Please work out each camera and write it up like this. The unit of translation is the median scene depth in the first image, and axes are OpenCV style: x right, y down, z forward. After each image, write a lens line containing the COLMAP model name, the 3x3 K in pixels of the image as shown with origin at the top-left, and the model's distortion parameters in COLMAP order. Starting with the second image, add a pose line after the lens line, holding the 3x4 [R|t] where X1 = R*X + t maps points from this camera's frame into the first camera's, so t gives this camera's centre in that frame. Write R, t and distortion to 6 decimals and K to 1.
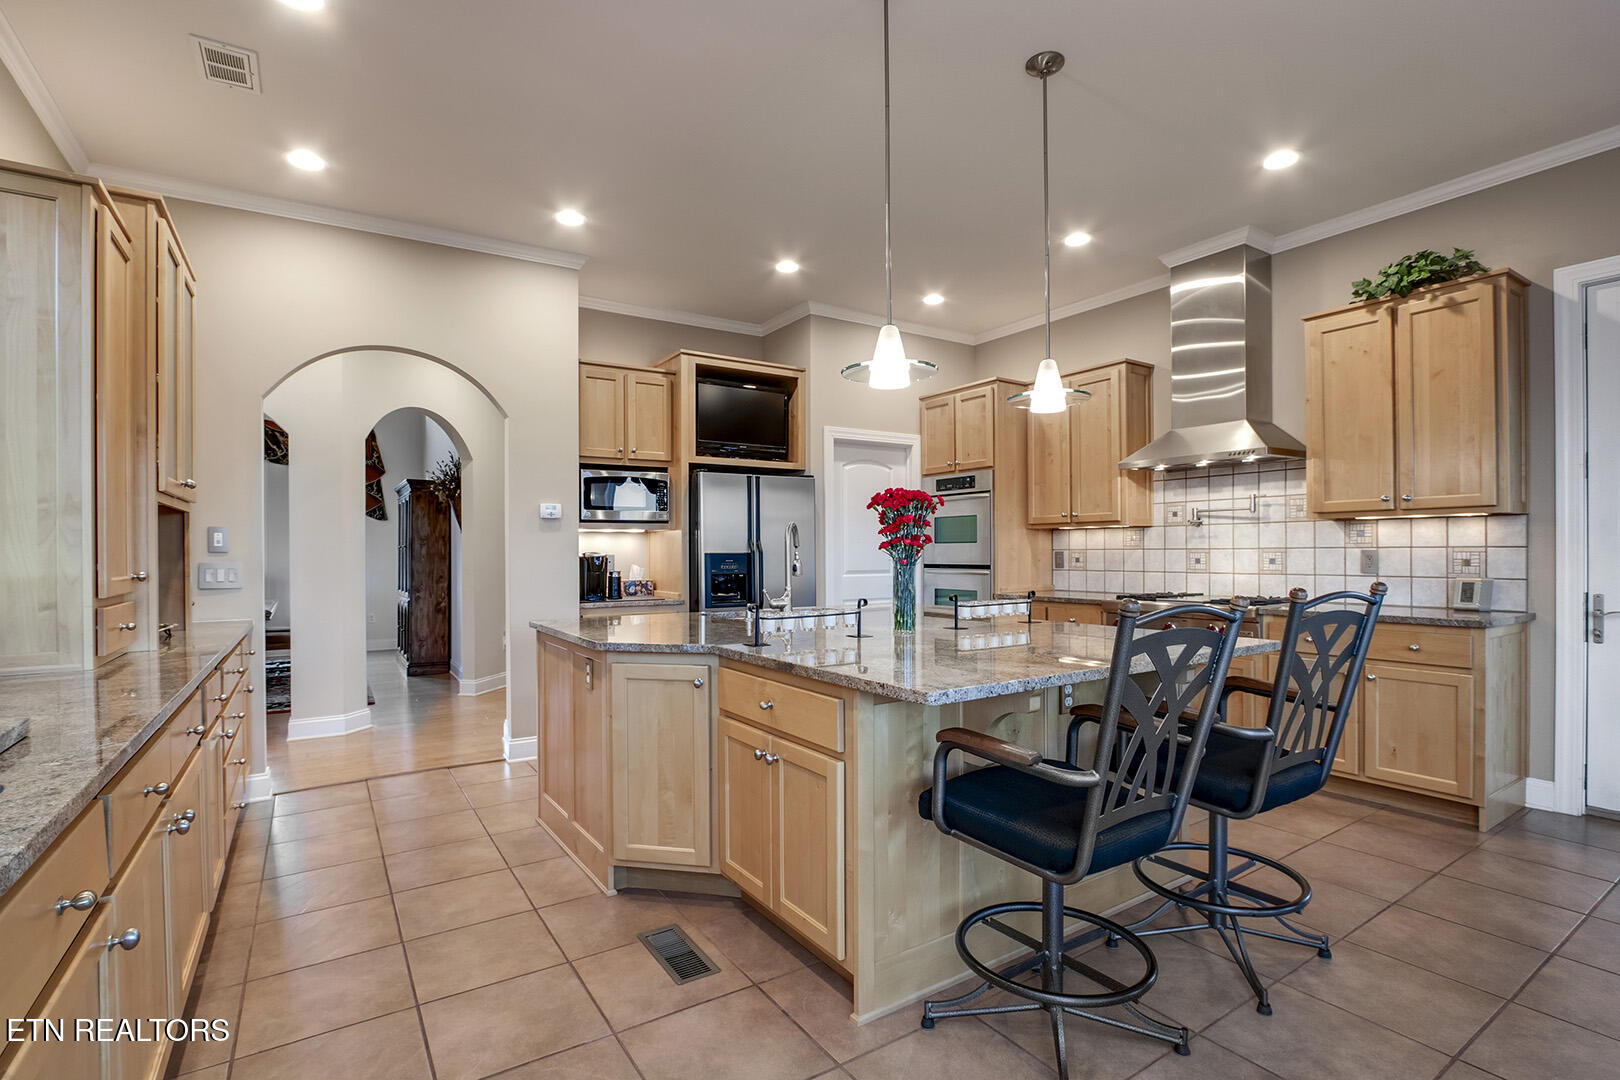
lens RADIAL K [[759.3, 0, 810.6], [0, 759.3, 552.6], [0, 0, 1]] dist [-0.021867, 0.002054]
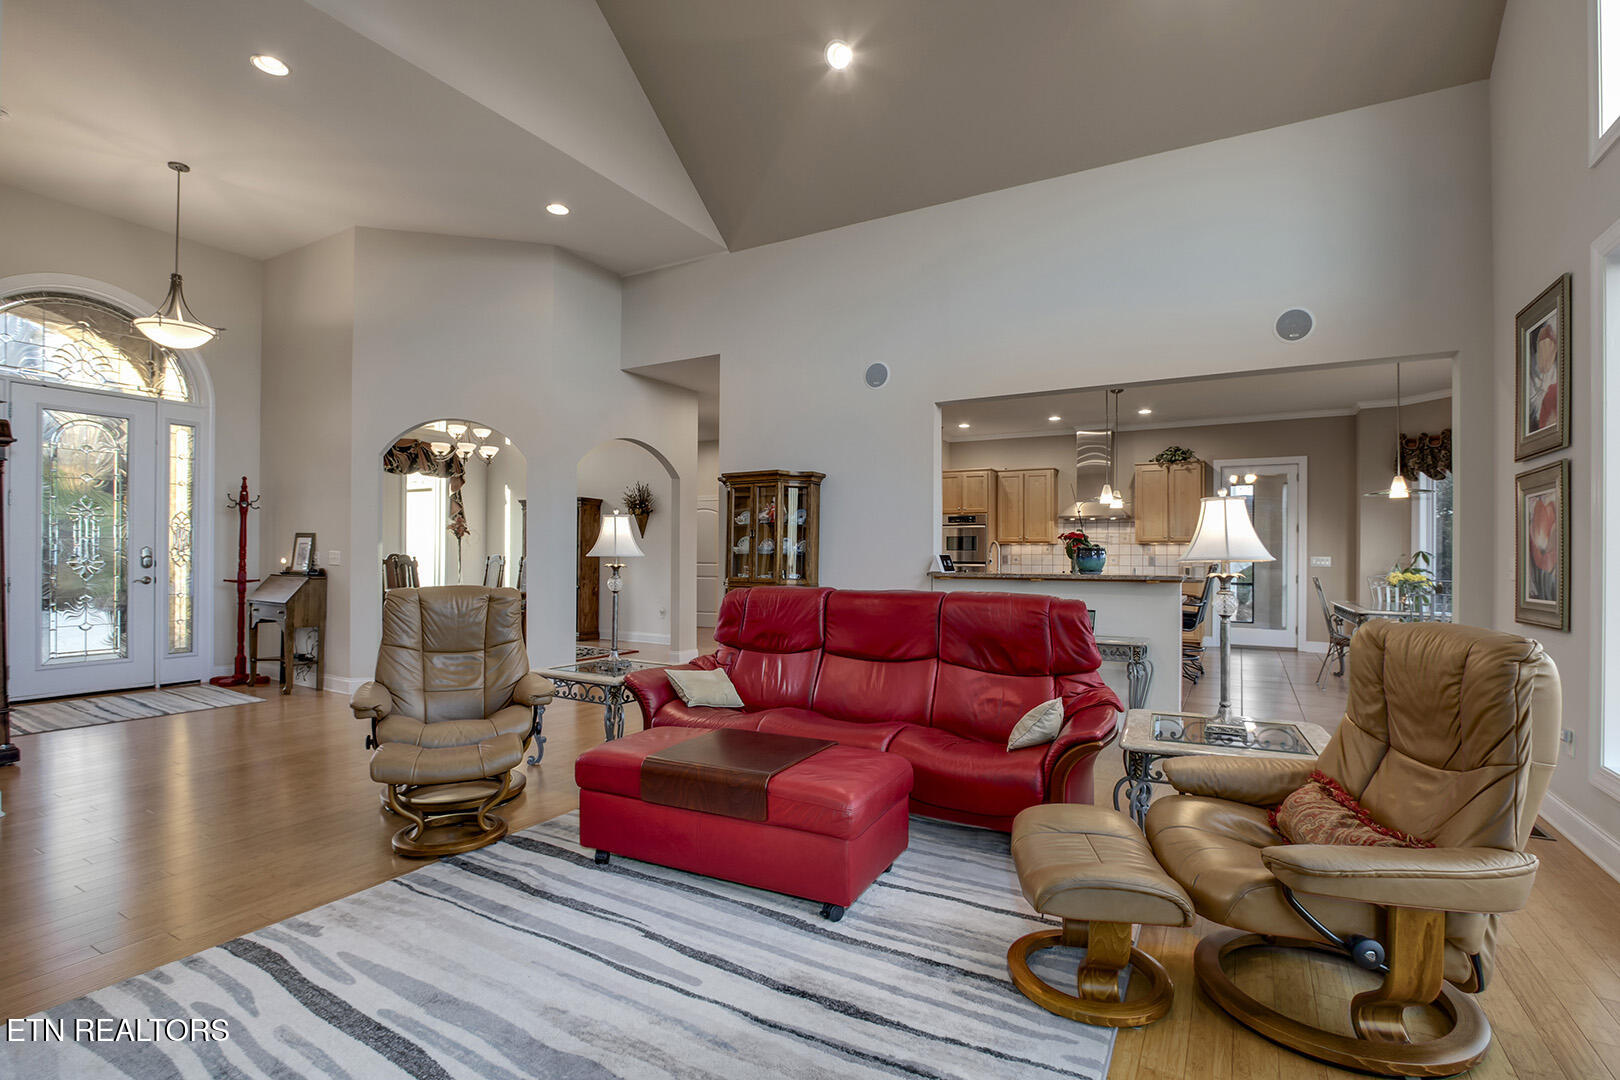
lens RADIAL K [[760.3, 0, 807.8], [0, 760.3, 555.6], [0, 0, 1]] dist [-0.022741, 0.001300]
pose [[0.890853, 0.011387, 0.454149, -1.533802], [-0.010769, 0.999934, -0.003947, 0.018948], [-0.454164, -0.001375, 0.890917, -0.799390]]
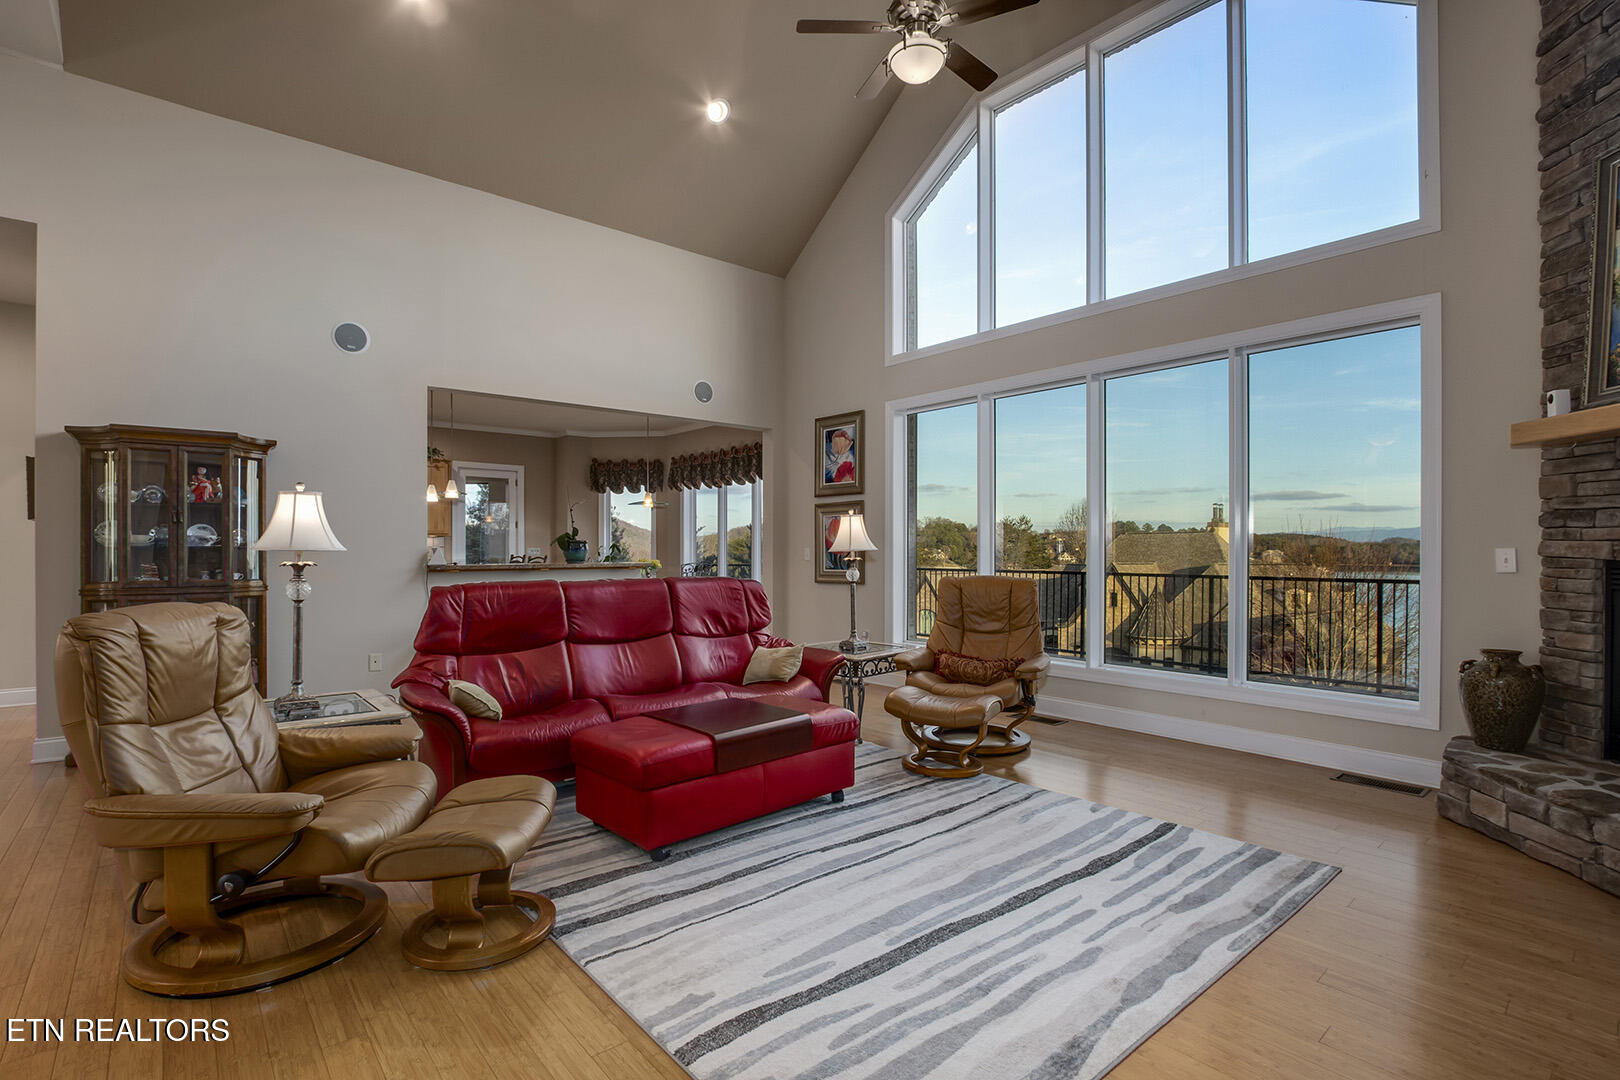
lens RADIAL K [[760.3, 0, 807.8], [0, 760.3, 555.6], [0, 0, 1]] dist [-0.022741, 0.001300]
pose [[-0.129537, -0.001361, 0.991574, -2.127804], [0.001661, 0.999997, 0.001590, 0.023172], [-0.991573, 0.001853, -0.129534, -0.086958]]
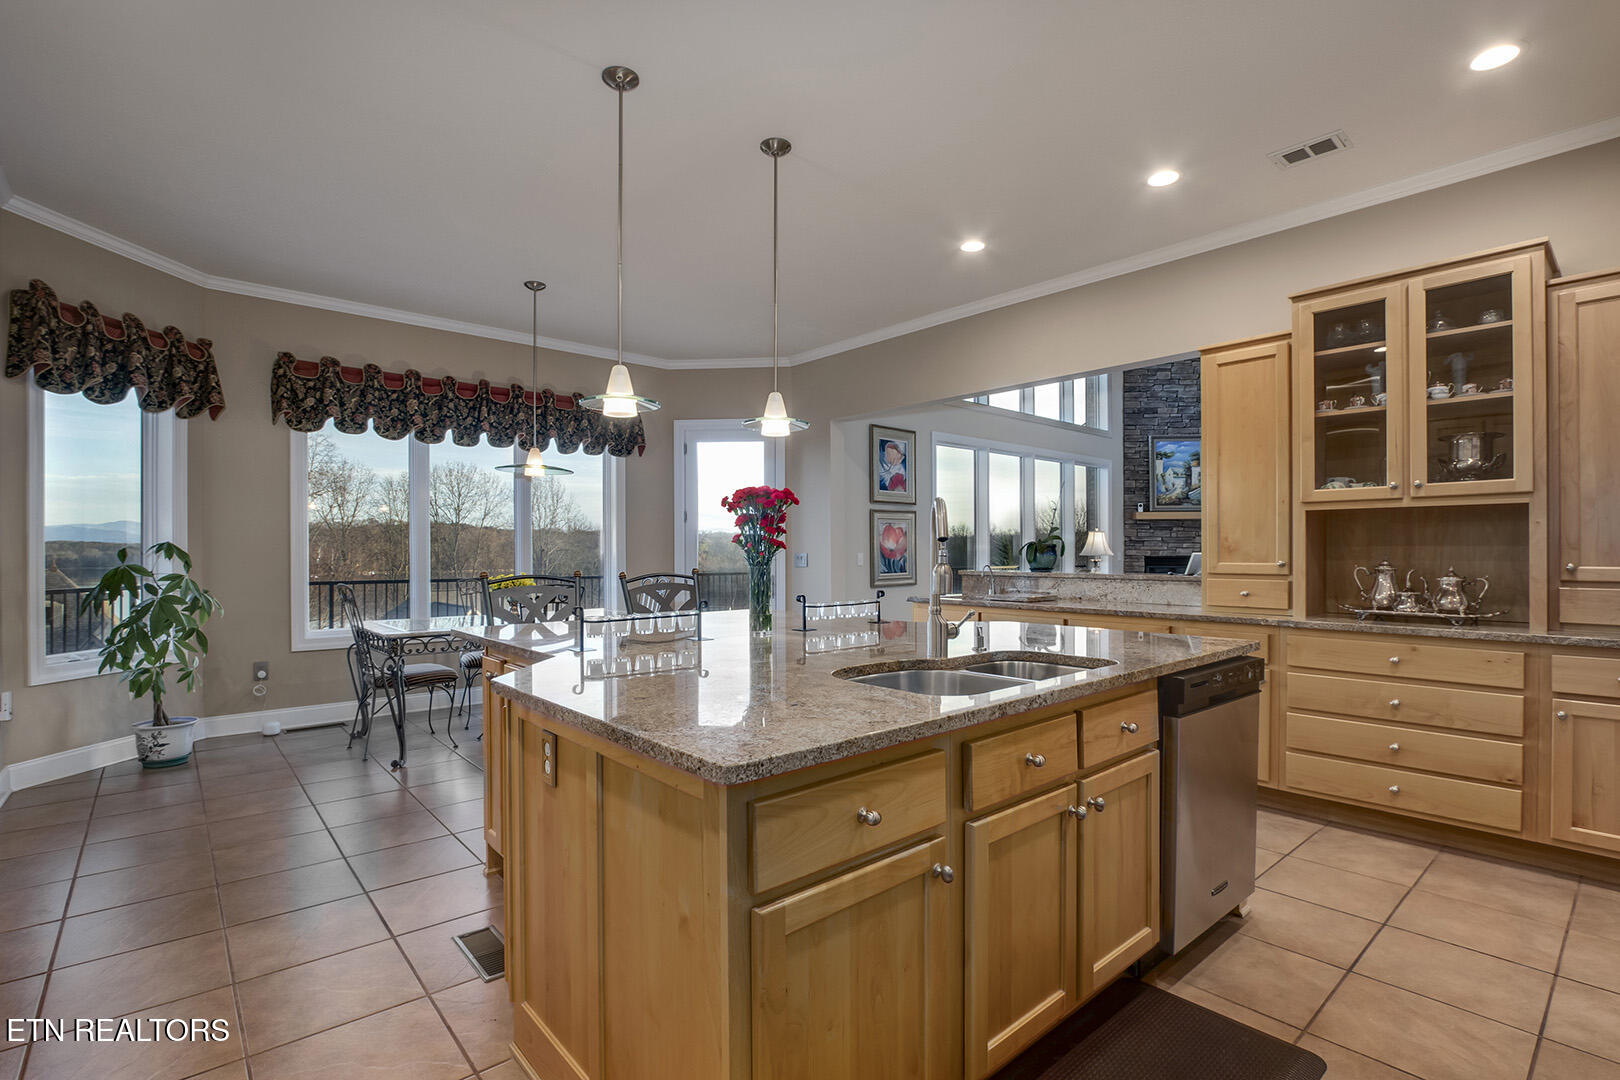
lens RADIAL K [[753.7, 0, 811.1], [0, 753.7, 553.6], [0, 0, 1]] dist [-0.023560, 0.001627]
pose [[-0.990456, 0.007986, -0.137600, 0.151780], [0.007213, 0.999955, 0.006116, -0.003598], [0.137642, 0.005065, -0.990469, 1.485907]]
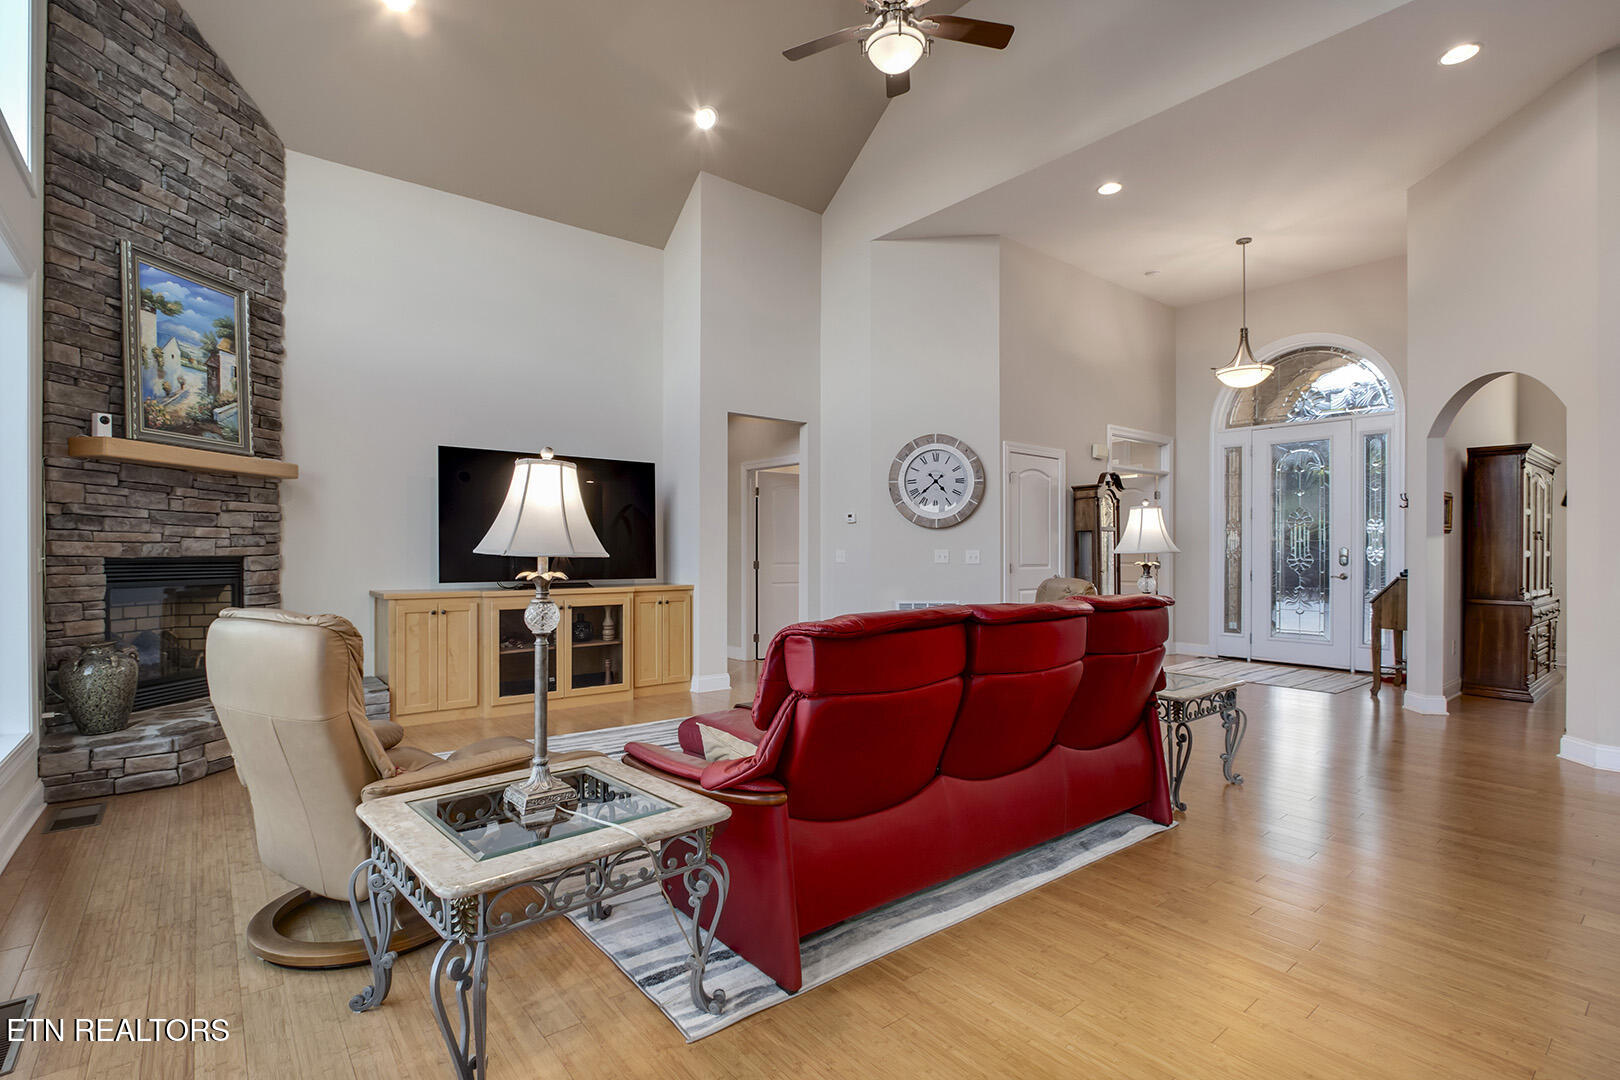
lens RADIAL K [[759.3, 0, 810.6], [0, 759.3, 552.6], [0, 0, 1]] dist [-0.021867, 0.002054]
pose [[0.102861, 0.010610, -0.994639, -0.323956], [-0.005618, 0.999933, 0.010086, 0.007848], [0.994680, 0.004550, 0.102914, -0.207051]]
